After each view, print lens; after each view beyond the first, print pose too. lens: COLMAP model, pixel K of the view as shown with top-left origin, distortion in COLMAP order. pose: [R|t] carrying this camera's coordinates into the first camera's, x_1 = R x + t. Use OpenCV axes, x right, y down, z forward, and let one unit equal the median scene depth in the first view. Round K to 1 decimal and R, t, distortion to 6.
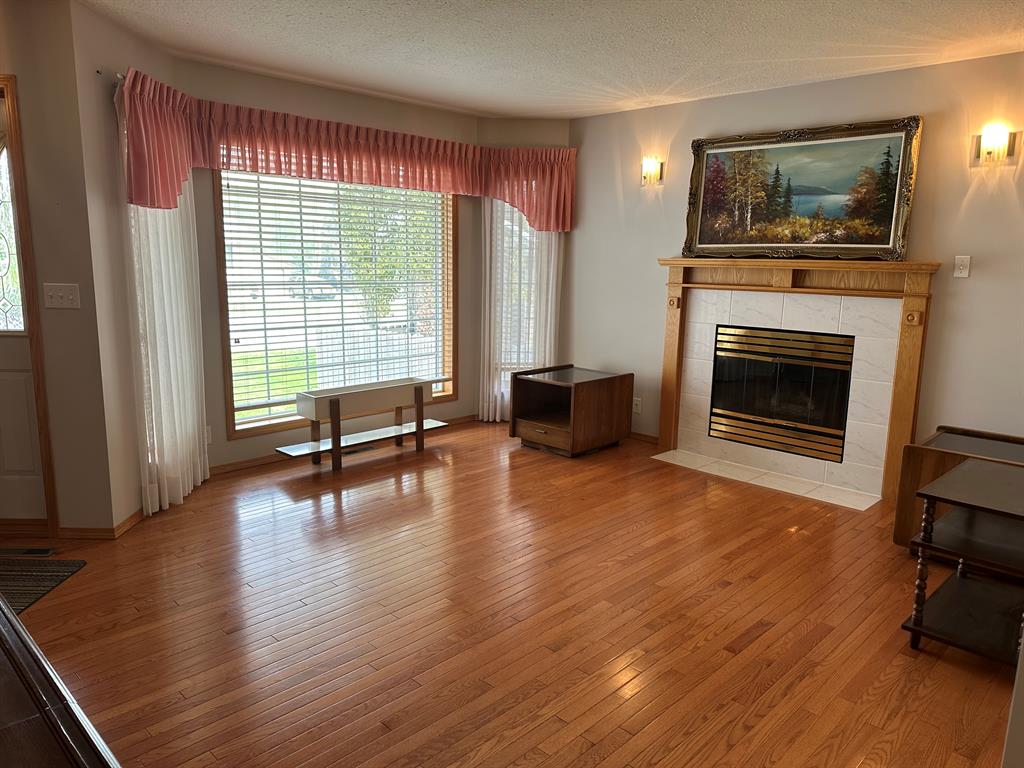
lens RADIAL K [[718.1, 0, 505.8], [0, 718.1, 381.2], [0, 0, 1]] dist [0.019455, -0.045193]
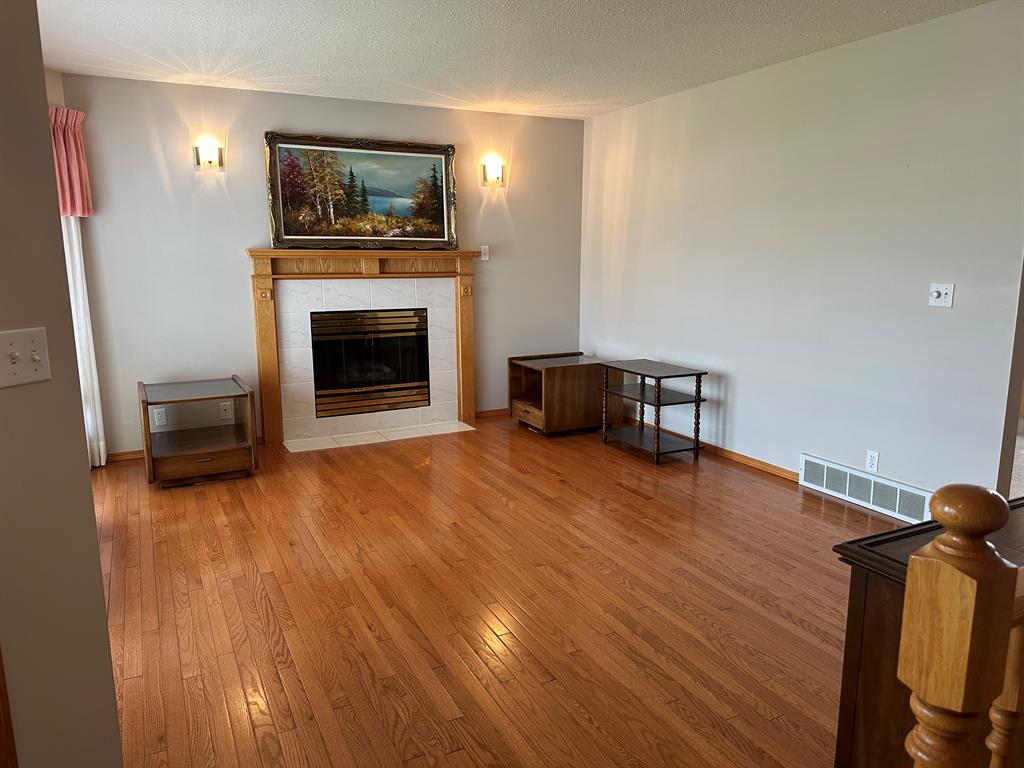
lens RADIAL K [[718.1, 0, 511.9], [0, 718.1, 391.2], [0, 0, 1]] dist [0.019455, -0.045193]
pose [[0.292151, -0.200396, 0.935141, -0.699985], [0.164457, 0.973762, 0.157294, -0.092251], [-0.942126, 0.107837, 0.317442, 0.436710]]
